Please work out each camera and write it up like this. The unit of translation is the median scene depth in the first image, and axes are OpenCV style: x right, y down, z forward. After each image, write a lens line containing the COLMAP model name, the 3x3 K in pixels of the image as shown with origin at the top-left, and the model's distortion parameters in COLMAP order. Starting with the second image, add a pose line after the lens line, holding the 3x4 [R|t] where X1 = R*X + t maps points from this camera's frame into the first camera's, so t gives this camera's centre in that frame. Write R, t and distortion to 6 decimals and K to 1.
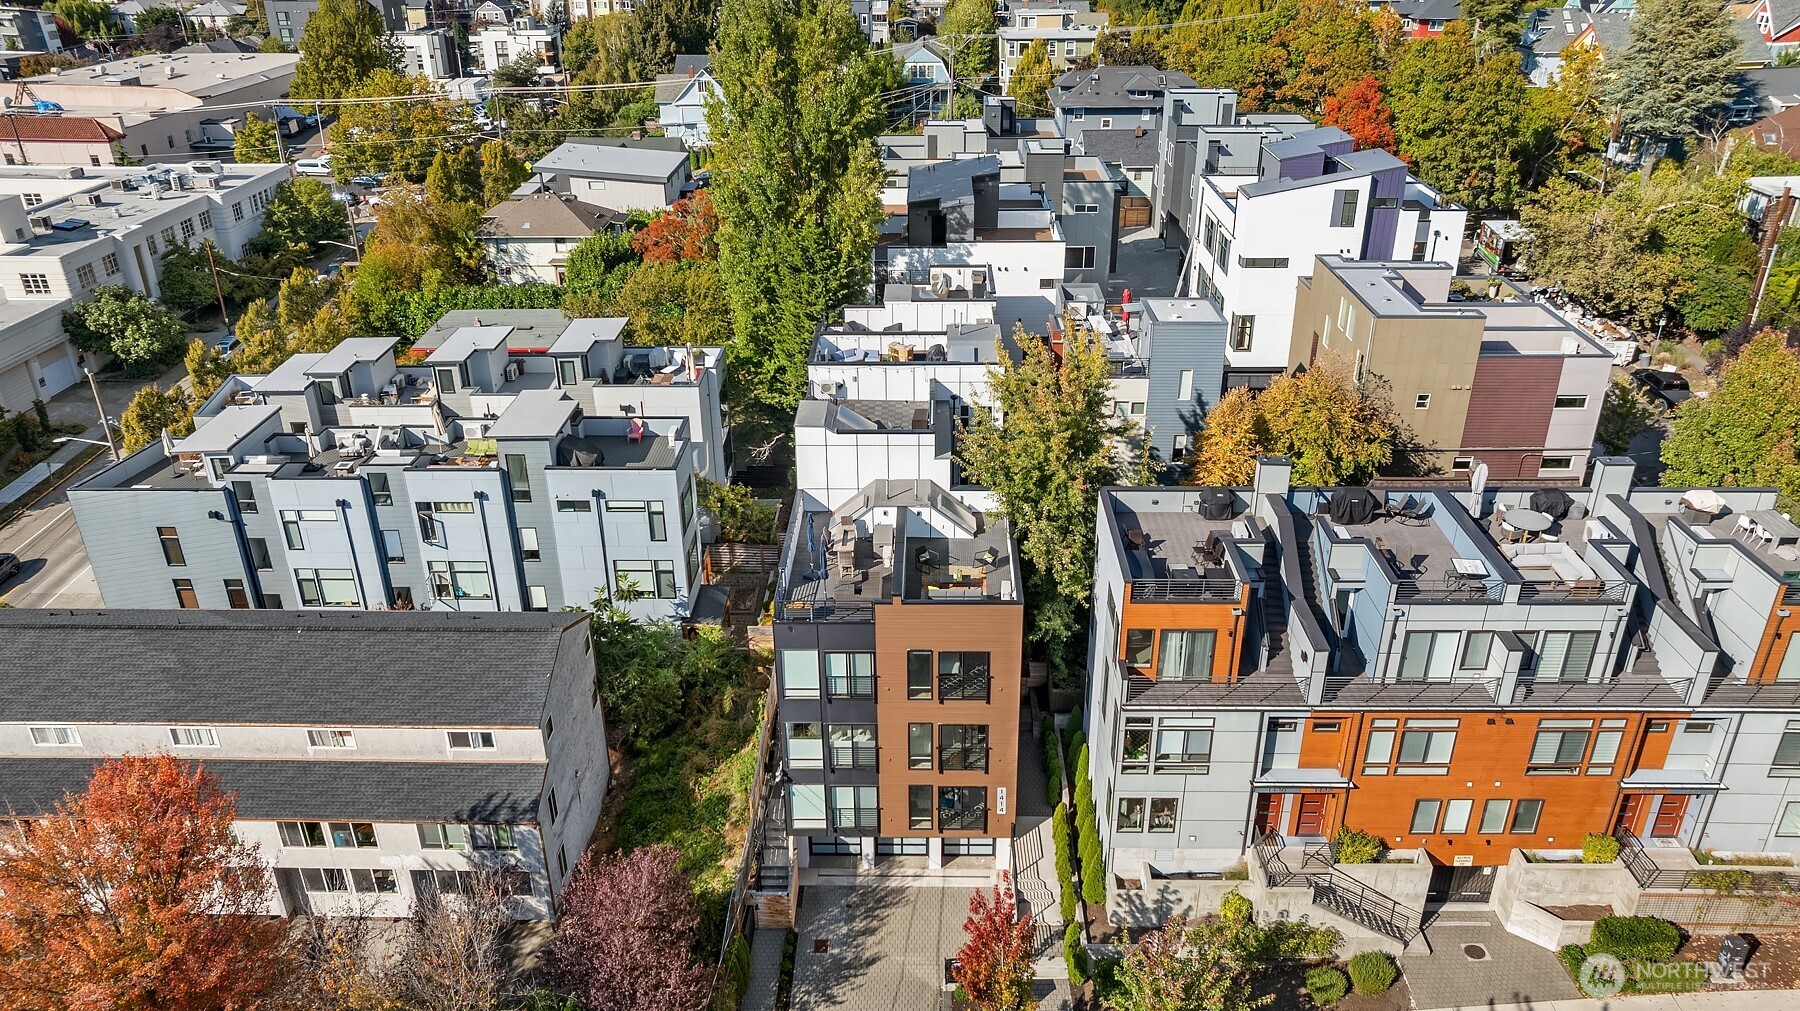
lens RADIAL K [[1267.8, 0, 905.6], [0, 1267.8, 508.7], [0, 0, 1]] dist [-0.008926, -0.000631]
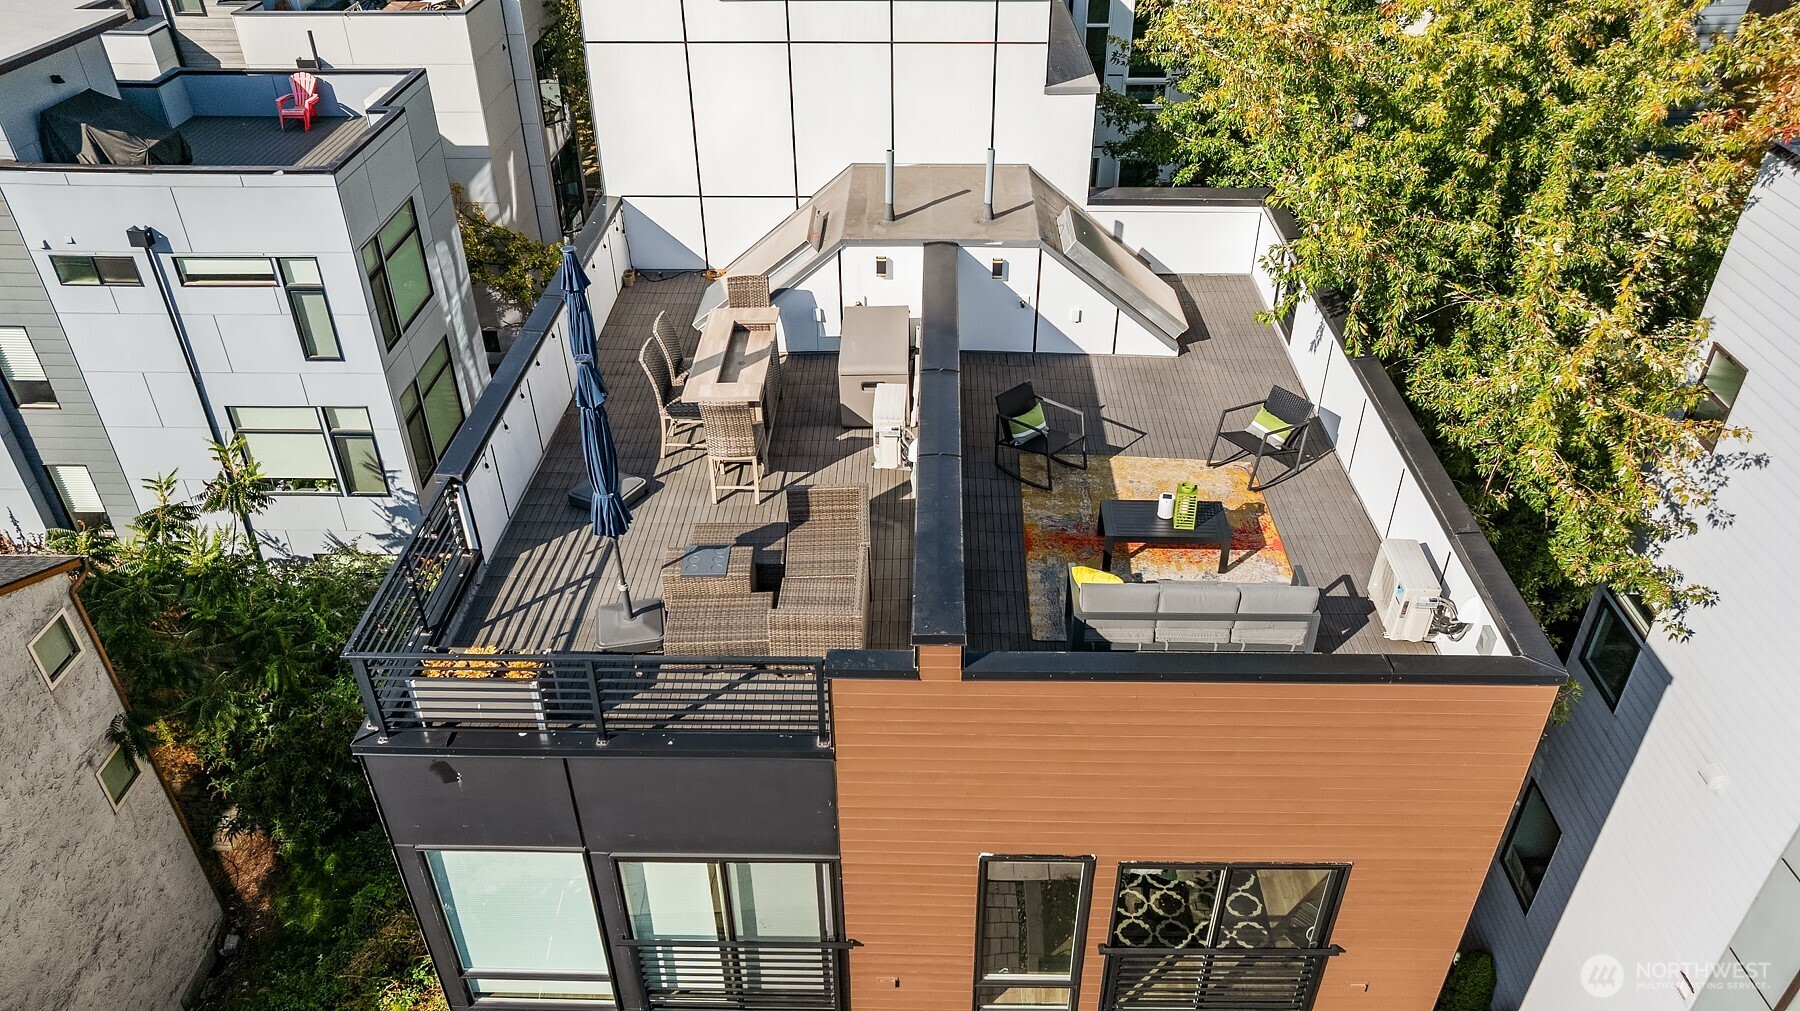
lens RADIAL K [[1267.8, 0, 893.7], [0, 1267.8, 499.9], [0, 0, 1]] dist [-0.008926, -0.000631]
pose [[0.999965, 0.005402, -0.006313, -0.011326], [-0.004505, 0.990930, 0.134304, 0.017204], [0.006981, -0.134271, 0.990920, 0.701147]]
